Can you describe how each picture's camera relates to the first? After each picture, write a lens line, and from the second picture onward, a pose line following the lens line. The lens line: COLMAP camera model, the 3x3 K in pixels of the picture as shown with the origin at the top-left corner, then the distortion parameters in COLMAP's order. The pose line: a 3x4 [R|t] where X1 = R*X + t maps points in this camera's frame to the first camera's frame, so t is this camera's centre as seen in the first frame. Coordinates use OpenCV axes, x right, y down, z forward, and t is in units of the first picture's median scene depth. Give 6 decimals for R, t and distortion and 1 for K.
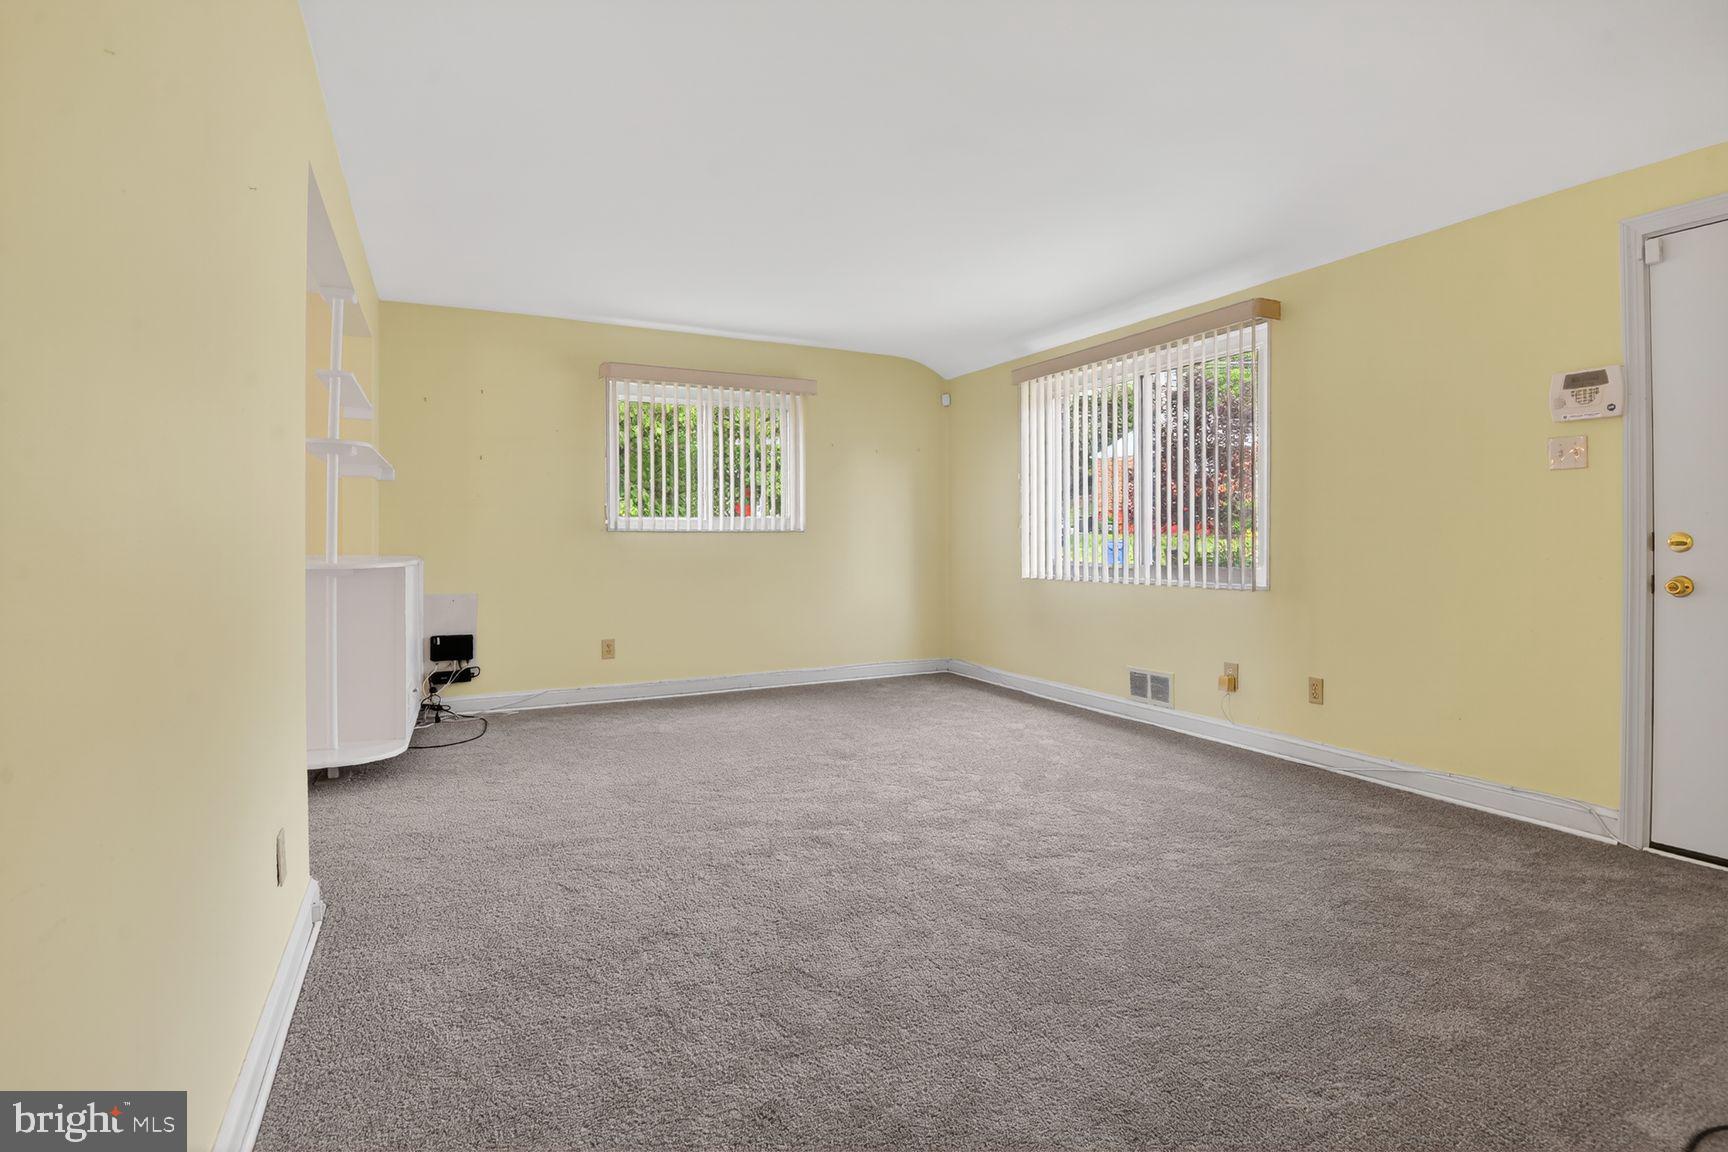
lens RADIAL K [[839.1, 0, 857.6], [0, 839.1, 538.8], [0, 0, 1]] dist [-0.022742, -0.010371]
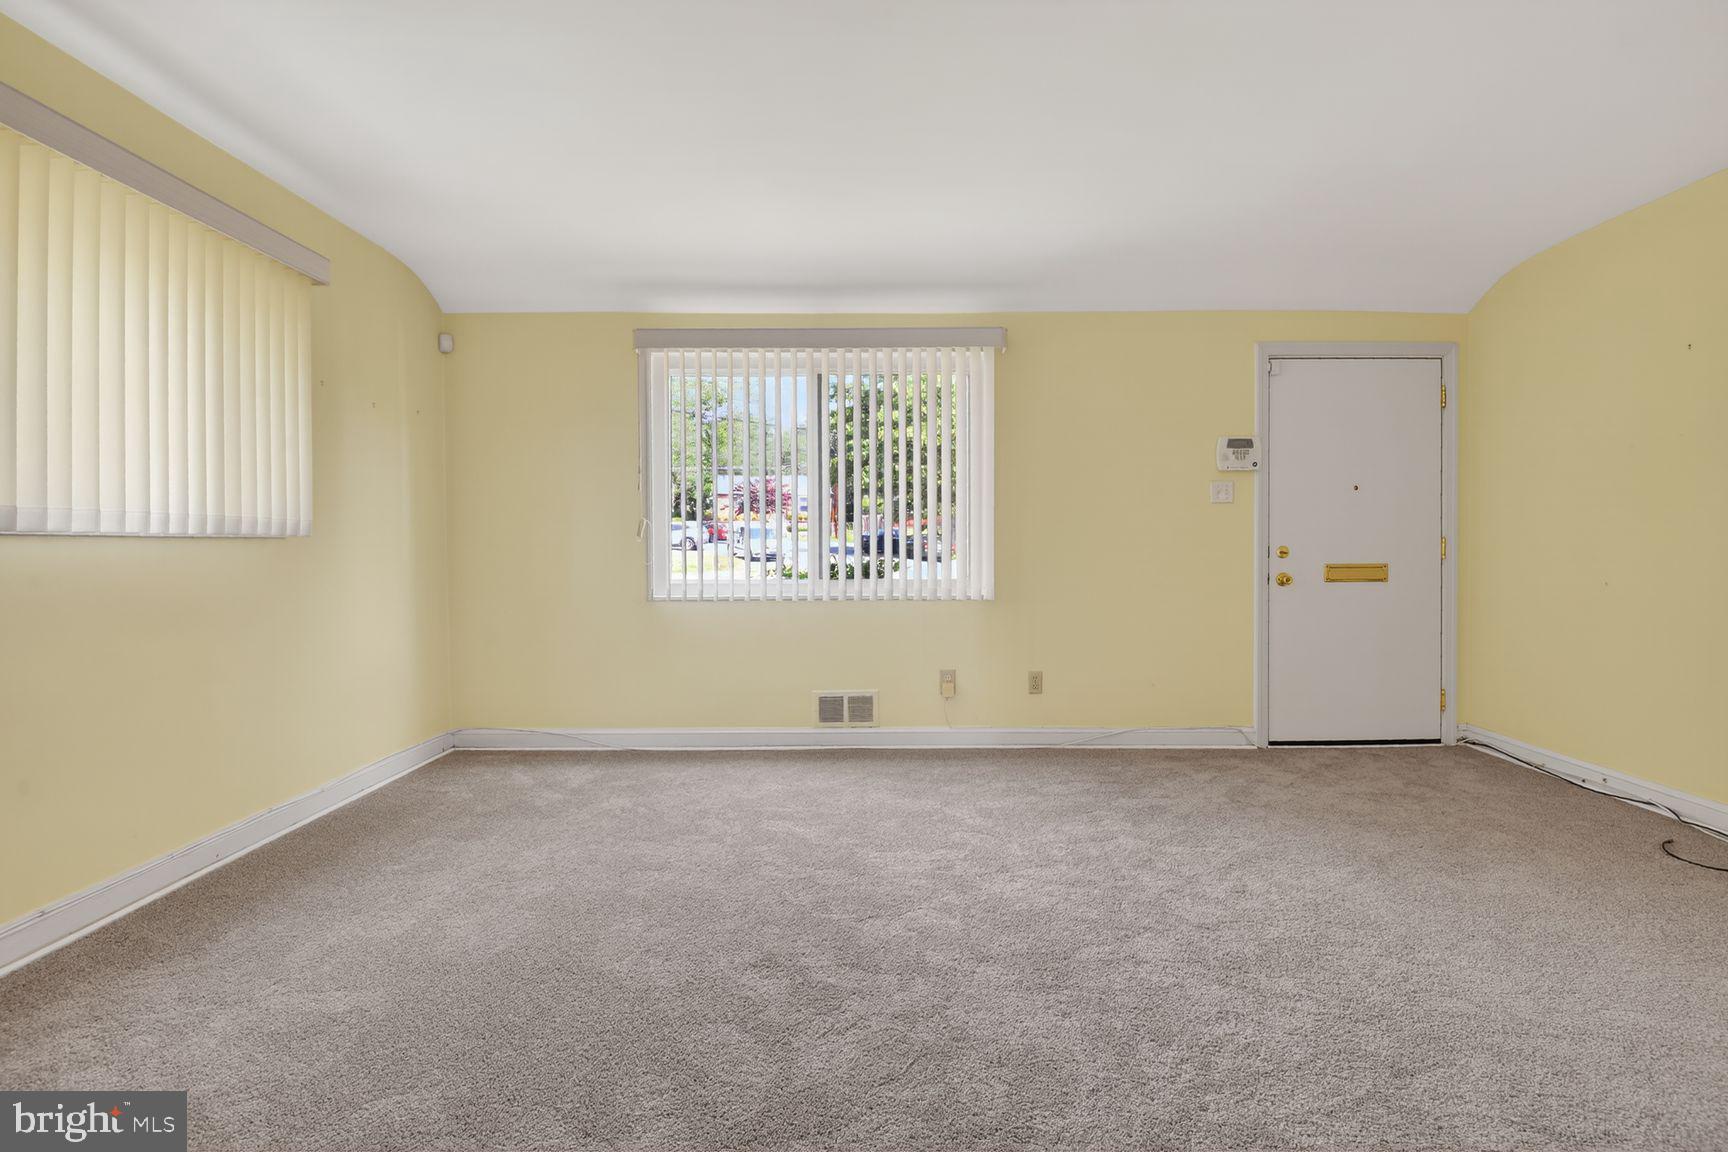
lens RADIAL K [[839.1, 0, 861.1], [0, 839.1, 567.6], [0, 0, 1]] dist [-0.022742, -0.010371]
pose [[0.456309, -0.021952, 0.889551, -0.587593], [0.003147, 0.999729, 0.023057, -0.004043], [-0.889816, -0.007722, 0.456255, 0.687267]]
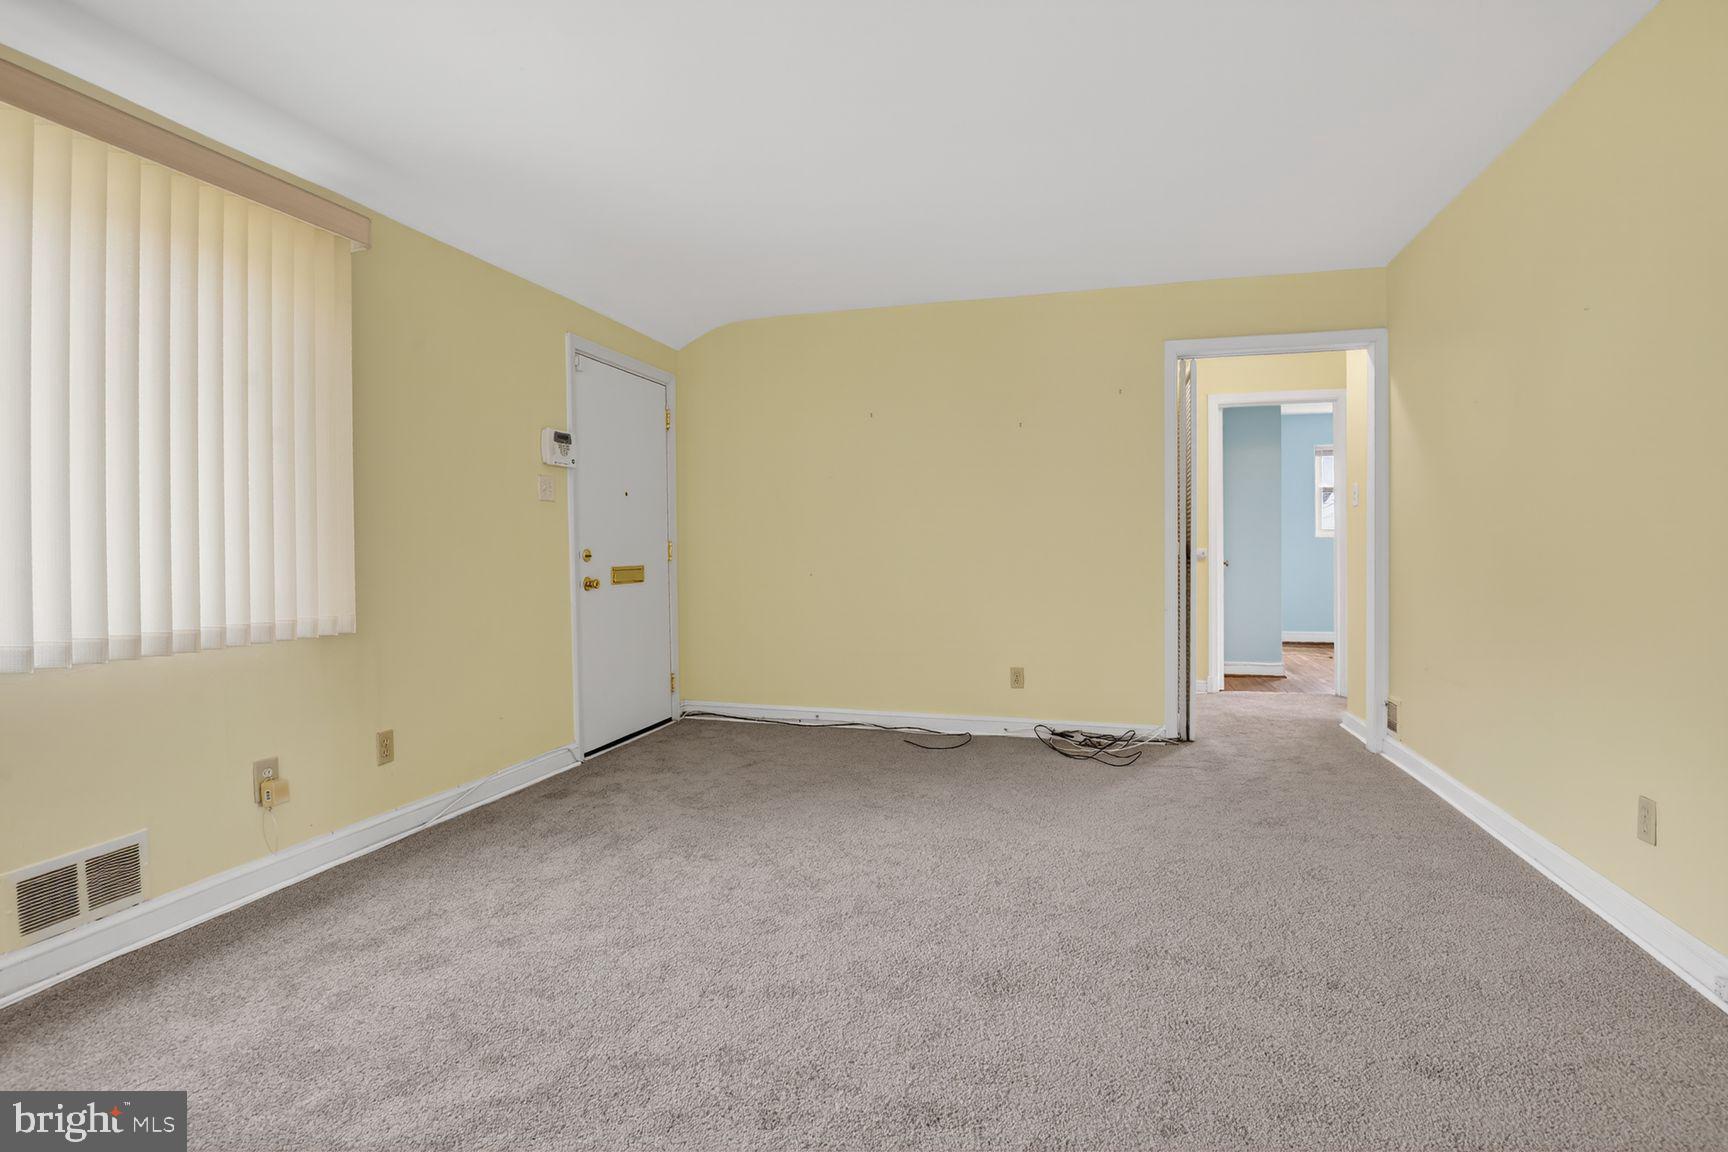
lens RADIAL K [[839.1, 0, 868.3], [0, 839.1, 568.0], [0, 0, 1]] dist [-0.022742, -0.010371]
pose [[-0.749261, -0.005758, 0.662250, -0.317604], [0.011915, 0.999683, 0.022173, -0.000815], [-0.662167, 0.024504, -0.748955, 1.284430]]
